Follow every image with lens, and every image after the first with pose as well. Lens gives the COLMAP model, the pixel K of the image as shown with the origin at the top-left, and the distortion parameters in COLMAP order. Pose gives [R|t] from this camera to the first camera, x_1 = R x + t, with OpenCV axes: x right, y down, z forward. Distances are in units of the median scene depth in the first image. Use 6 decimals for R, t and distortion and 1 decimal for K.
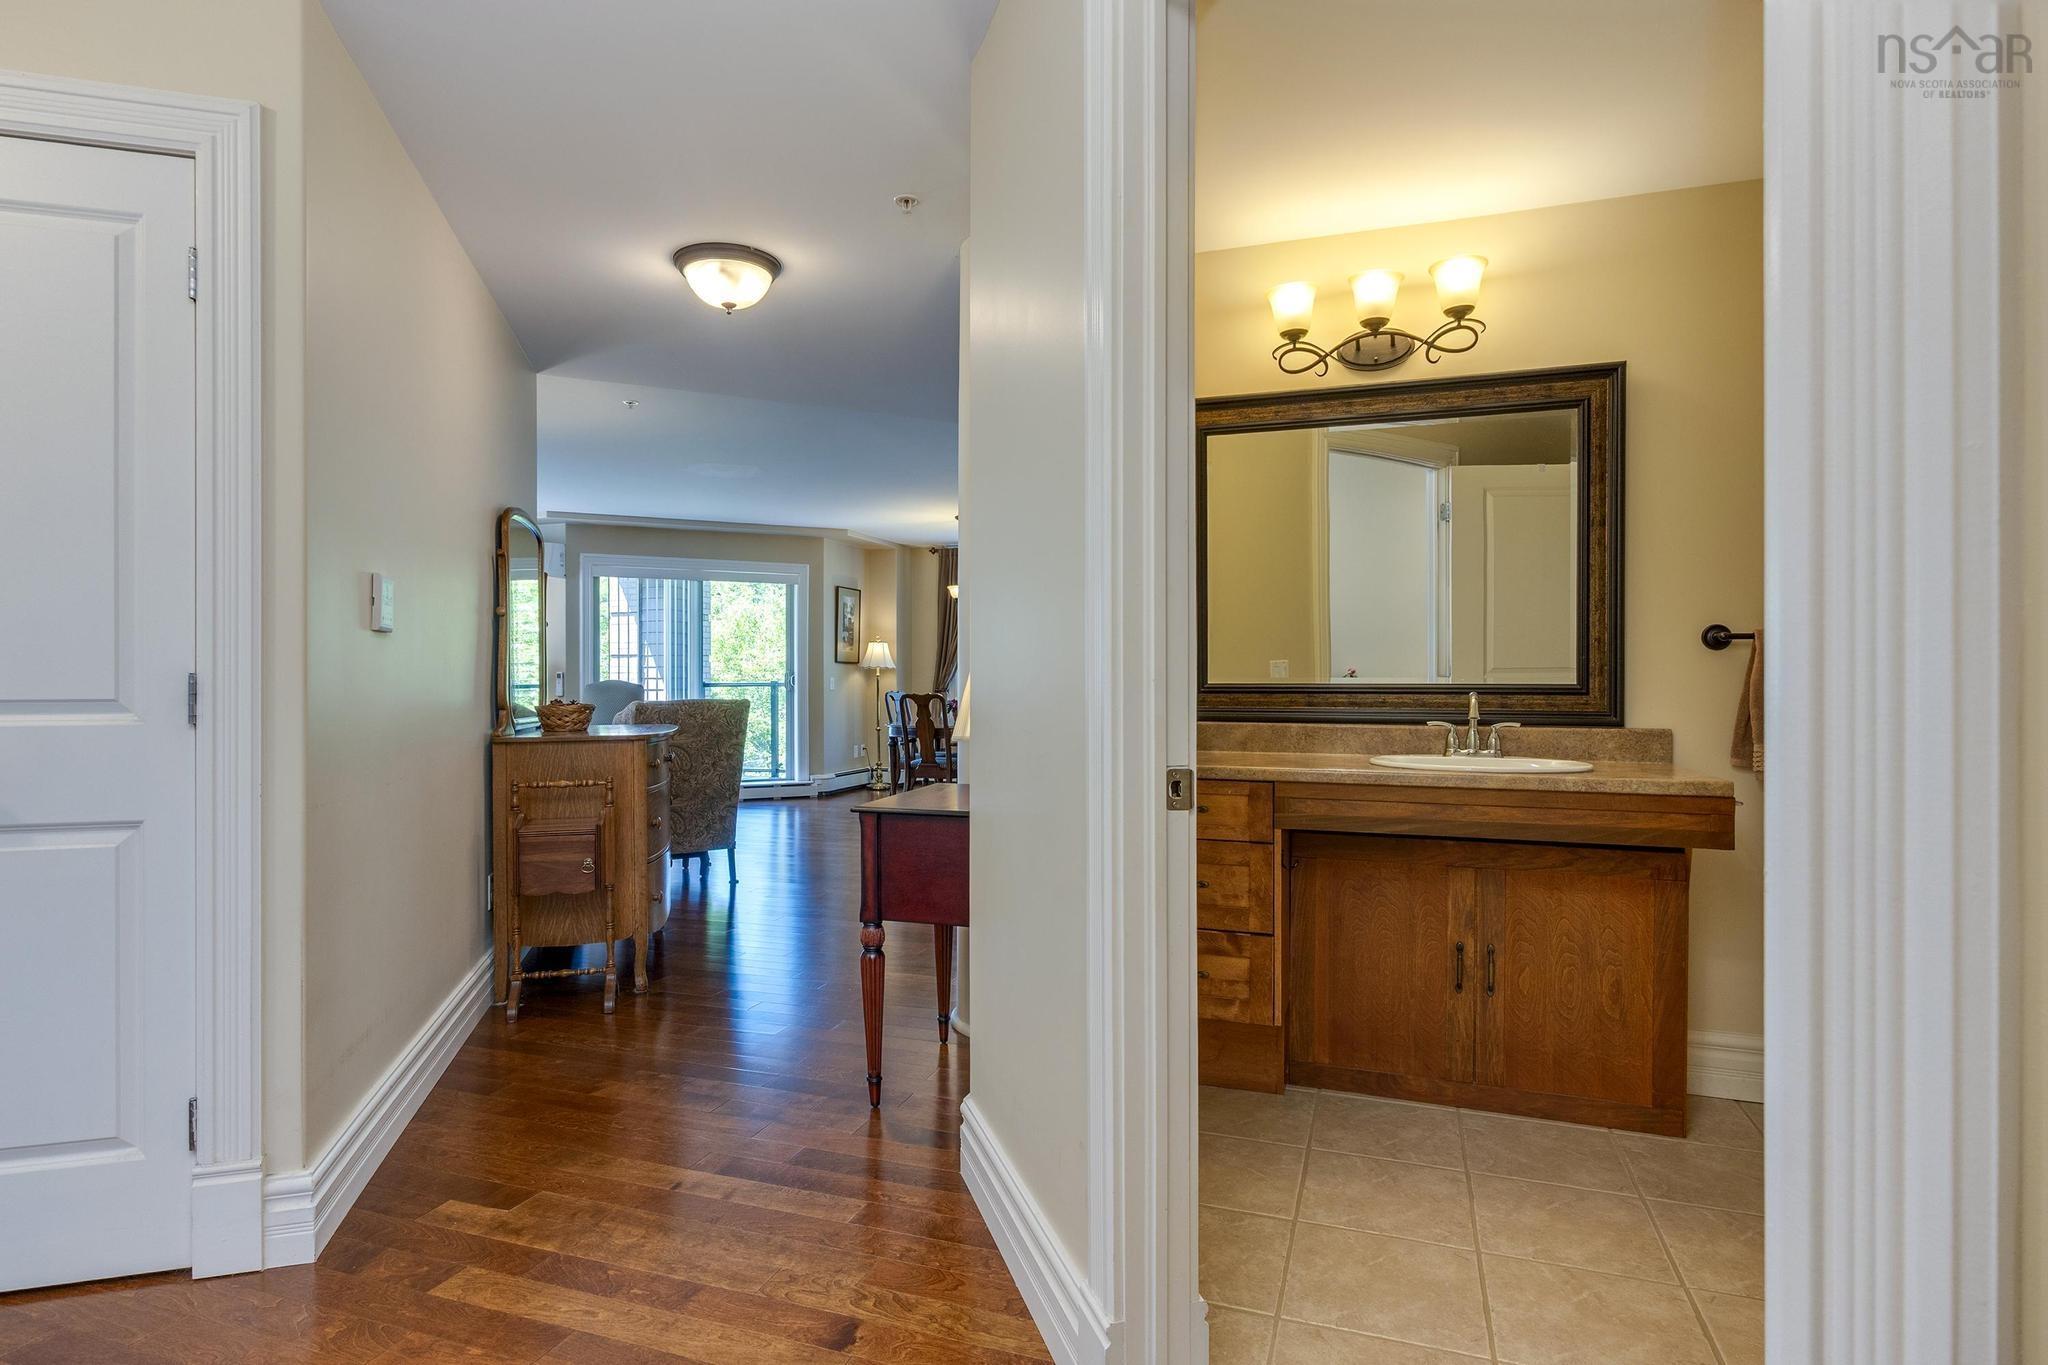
lens RADIAL K [[1039.1, 0, 1015.4], [0, 1039.1, 667.7], [0, 0, 1]] dist [-0.003869, 0.001770]
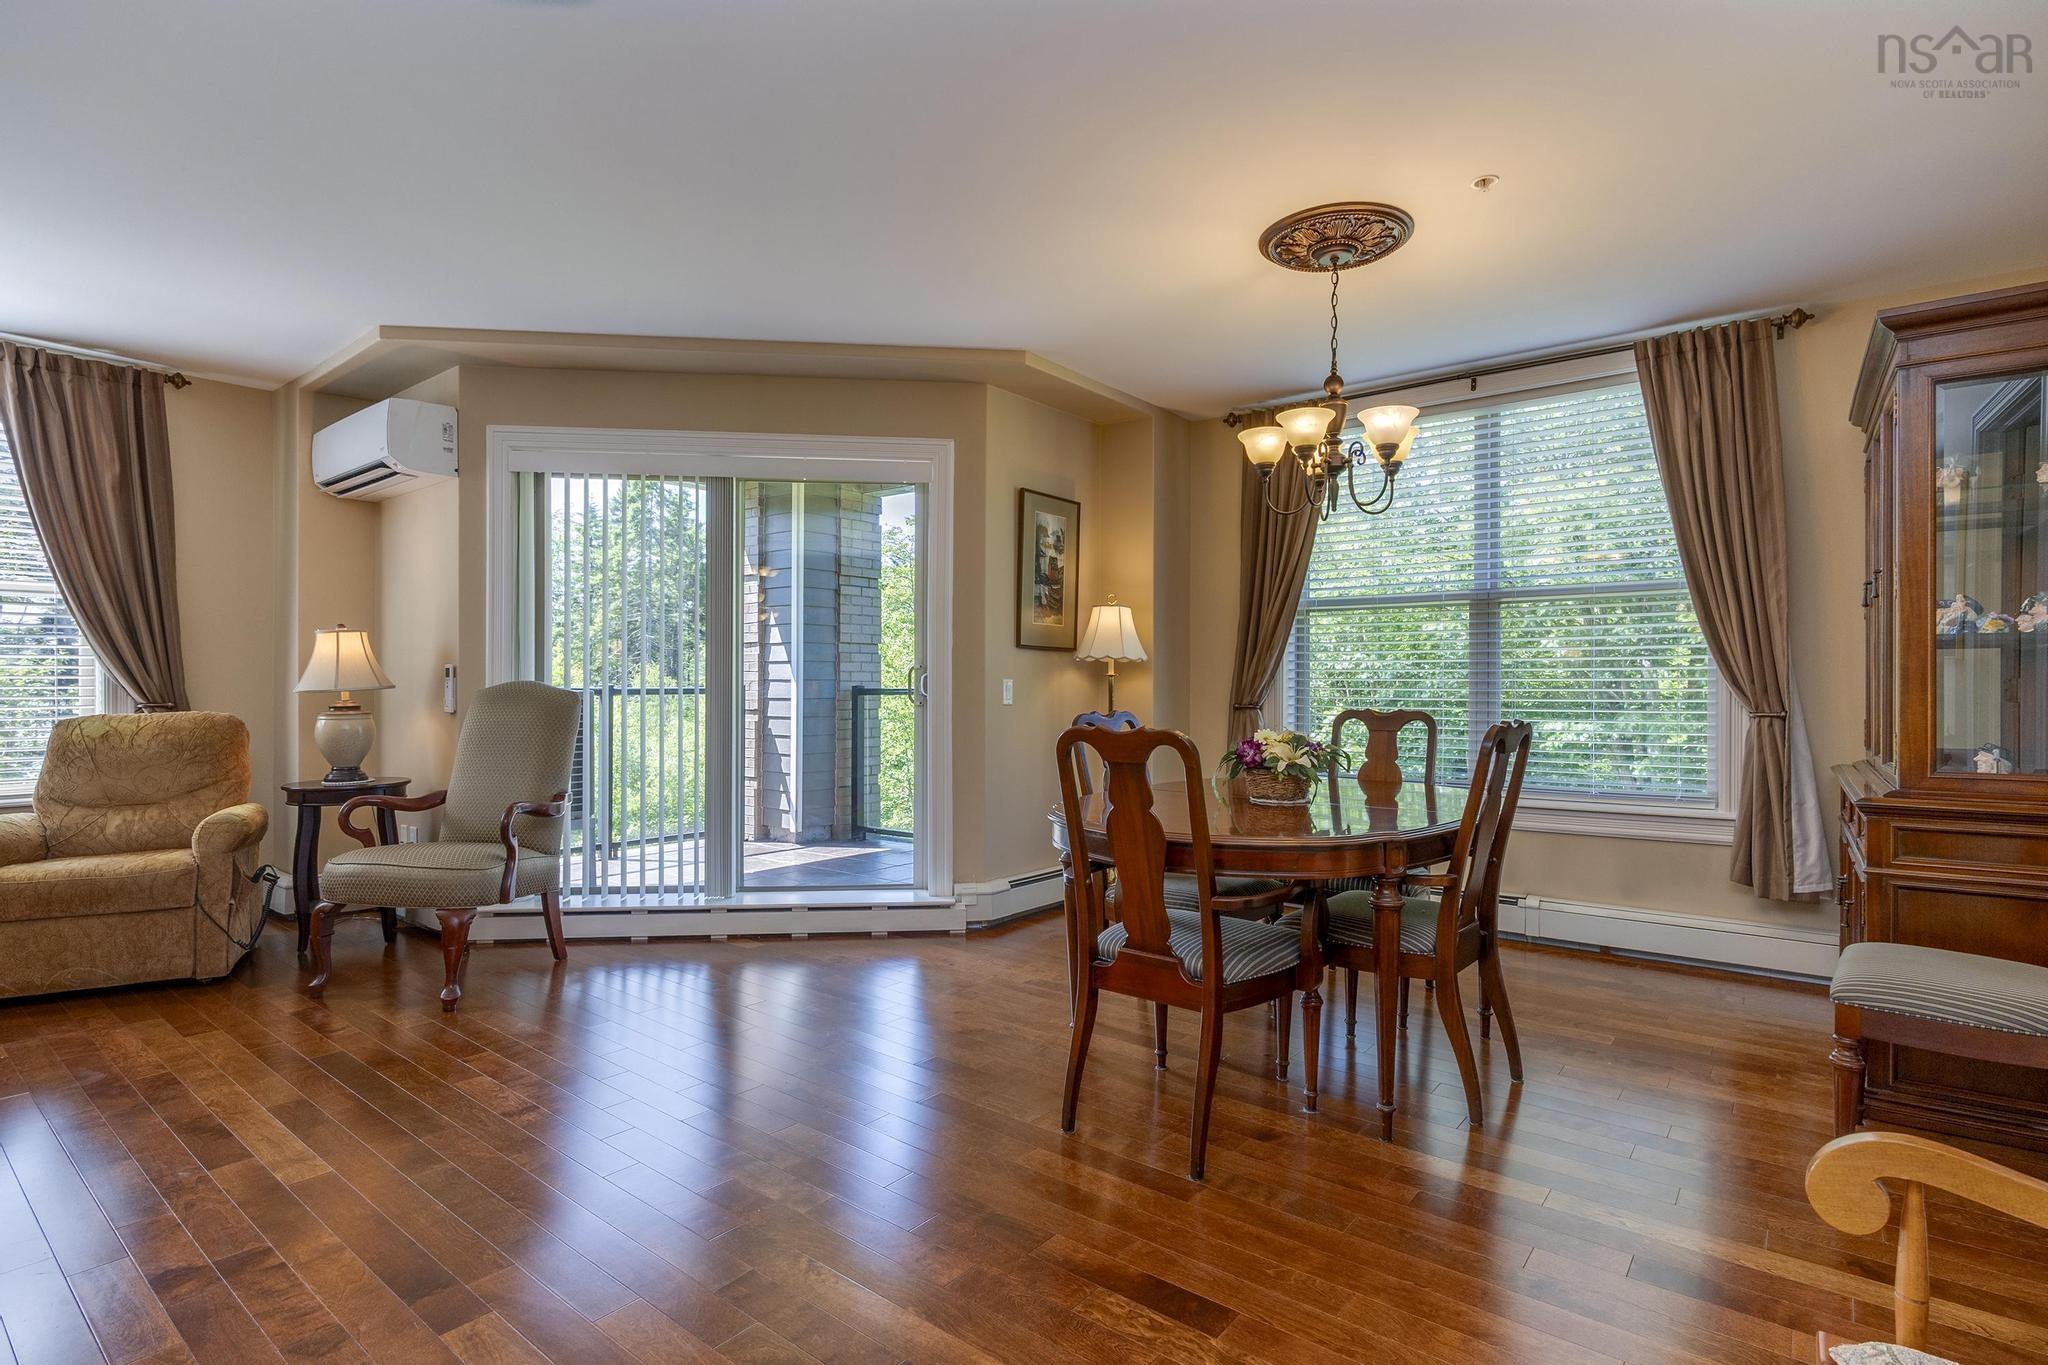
lens RADIAL K [[1009.0, 0, 1027.3], [0, 1009.0, 691.3], [0, 0, 1]] dist [-0.002849, 0.001773]
pose [[0.943997, 0.007734, -0.329864, -0.016085], [-0.001827, 0.999832, 0.018215, 0.007554], [0.329950, -0.016592, 0.943853, 0.635219]]
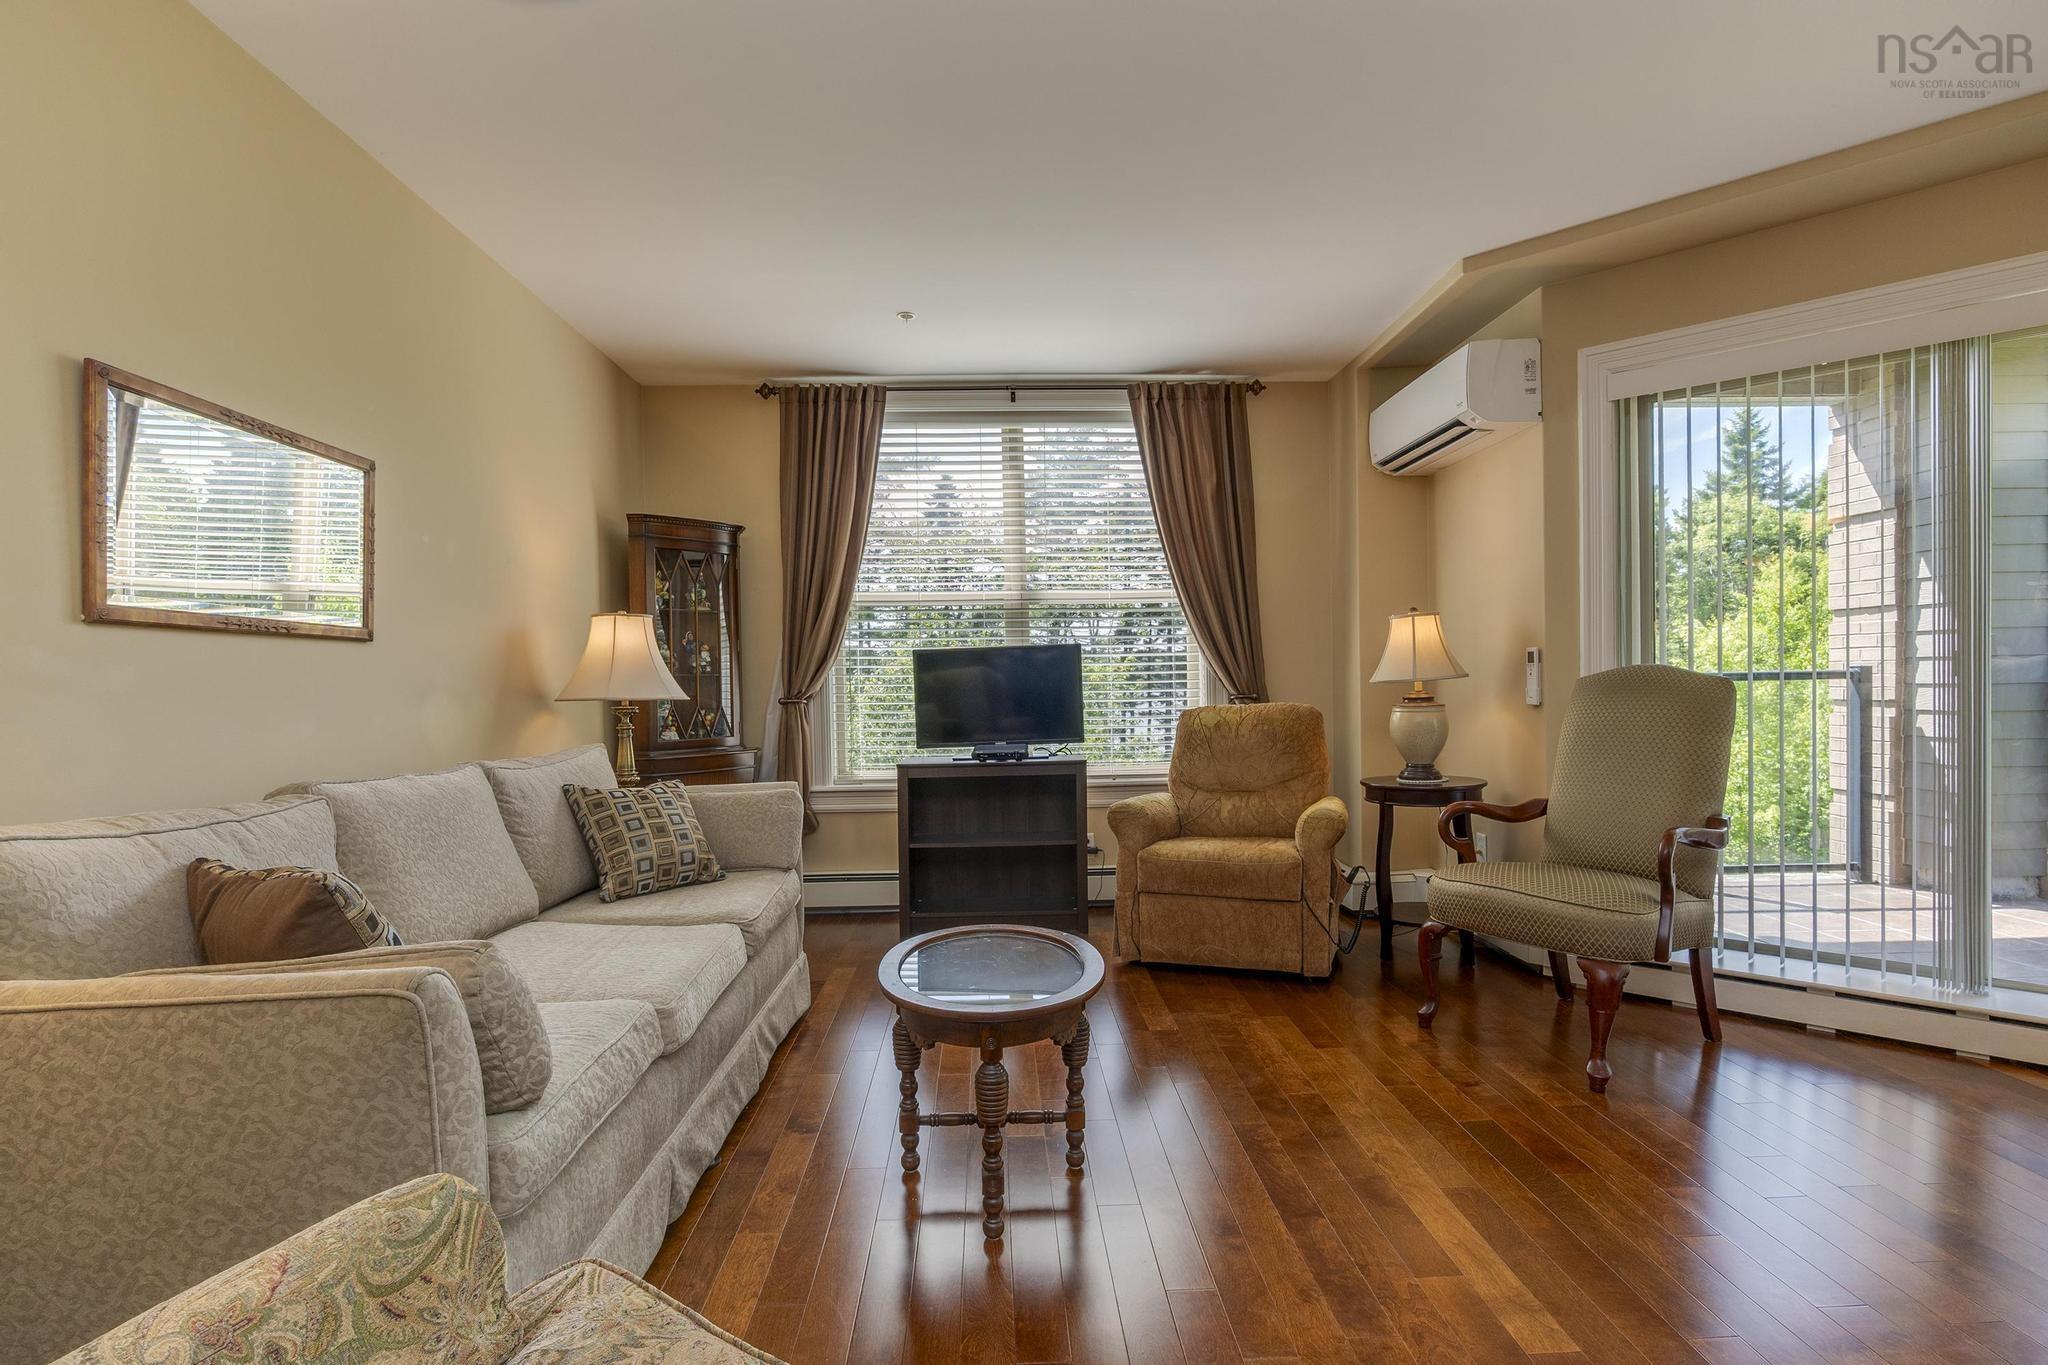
lens RADIAL K [[1018.4, 0, 1022.9], [0, 1018.4, 691.2], [0, 0, 1]] dist [-0.001193, 0.000140]
pose [[0.367253, 0.006404, -0.930099, -0.132278], [0.026876, 0.999486, 0.017493, 0.008985], [0.929733, -0.031422, 0.366892, 0.658610]]
